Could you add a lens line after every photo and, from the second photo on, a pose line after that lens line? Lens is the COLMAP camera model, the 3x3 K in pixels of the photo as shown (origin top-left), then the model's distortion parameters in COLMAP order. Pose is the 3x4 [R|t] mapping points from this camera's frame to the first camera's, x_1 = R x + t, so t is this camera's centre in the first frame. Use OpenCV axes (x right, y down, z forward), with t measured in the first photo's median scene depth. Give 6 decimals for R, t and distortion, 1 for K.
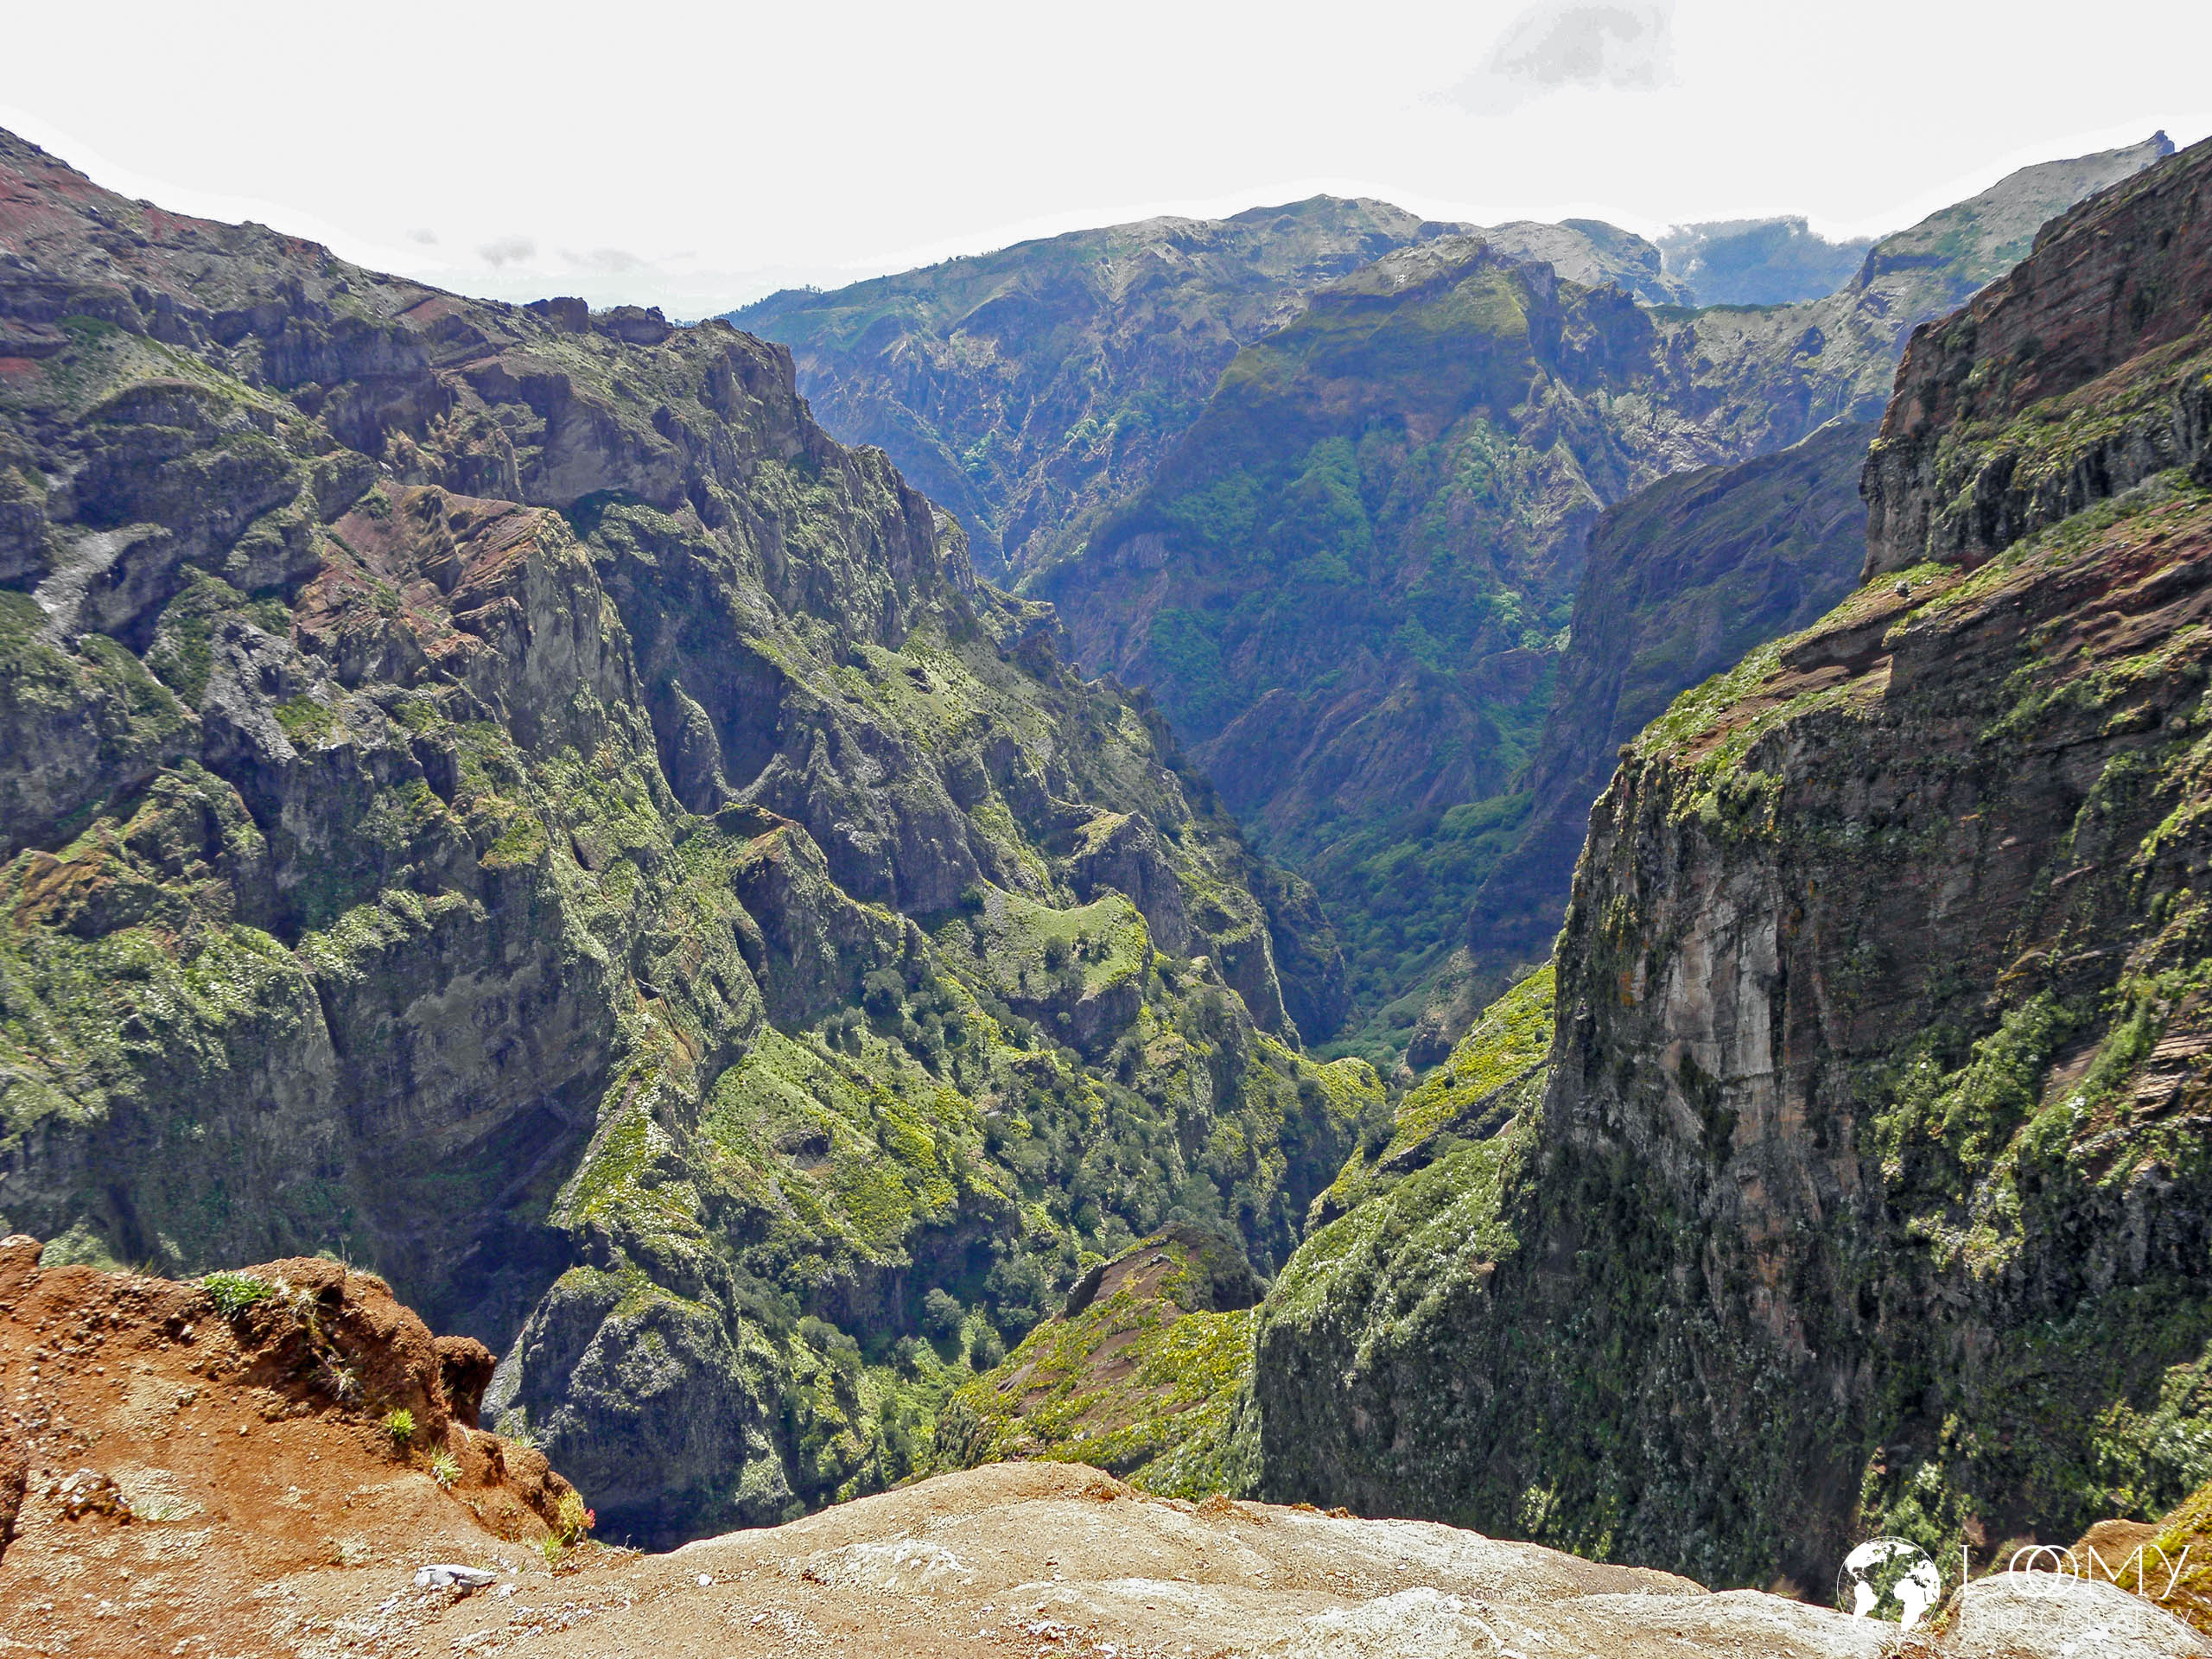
lens RADIAL K [[2185.5, 0, 1063.5], [0, 2185.5, 830.1], [0, 0, 1]] dist [-0.059628, 0.075915]
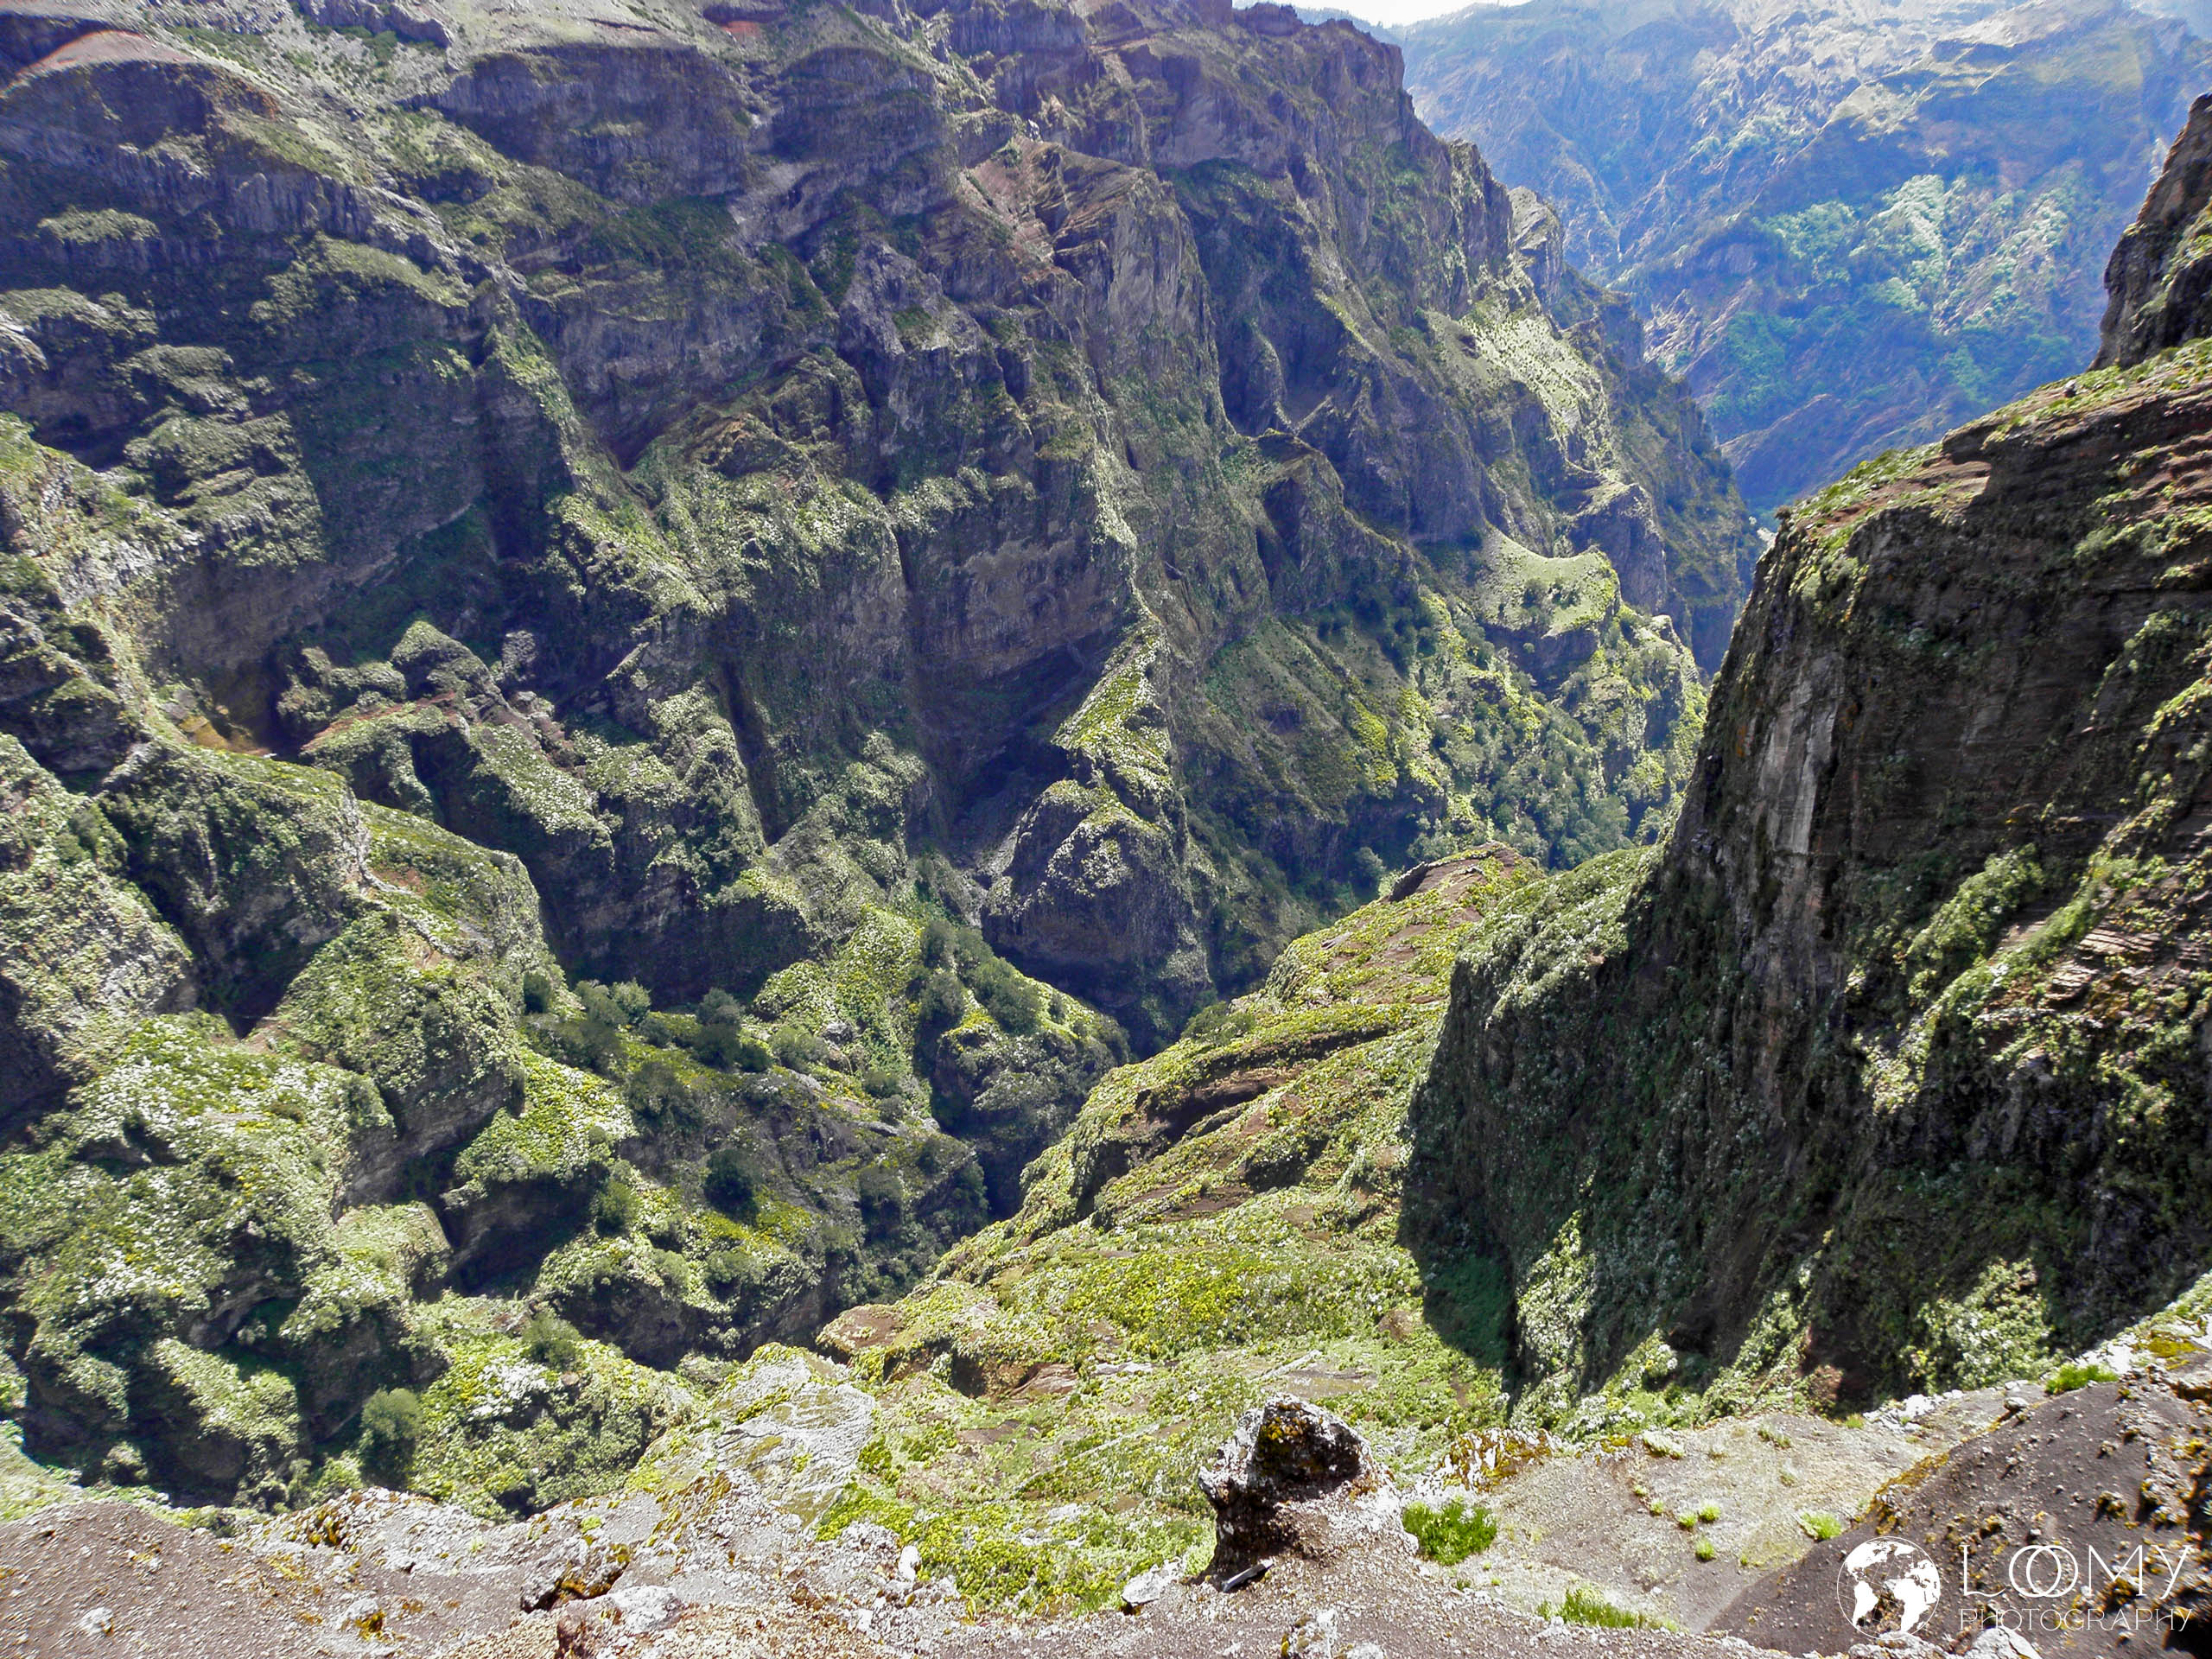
lens RADIAL K [[1697.3, 0, 1115.2], [0, 1697.3, 827.8], [0, 0, 1]] dist [-0.159615, 0.109527]
pose [[0.936848, 0.195005, -0.290325, 0.100071], [-0.124801, 0.961876, 0.243352, -0.019765], [0.326712, -0.191751, 0.925468, 0.074717]]
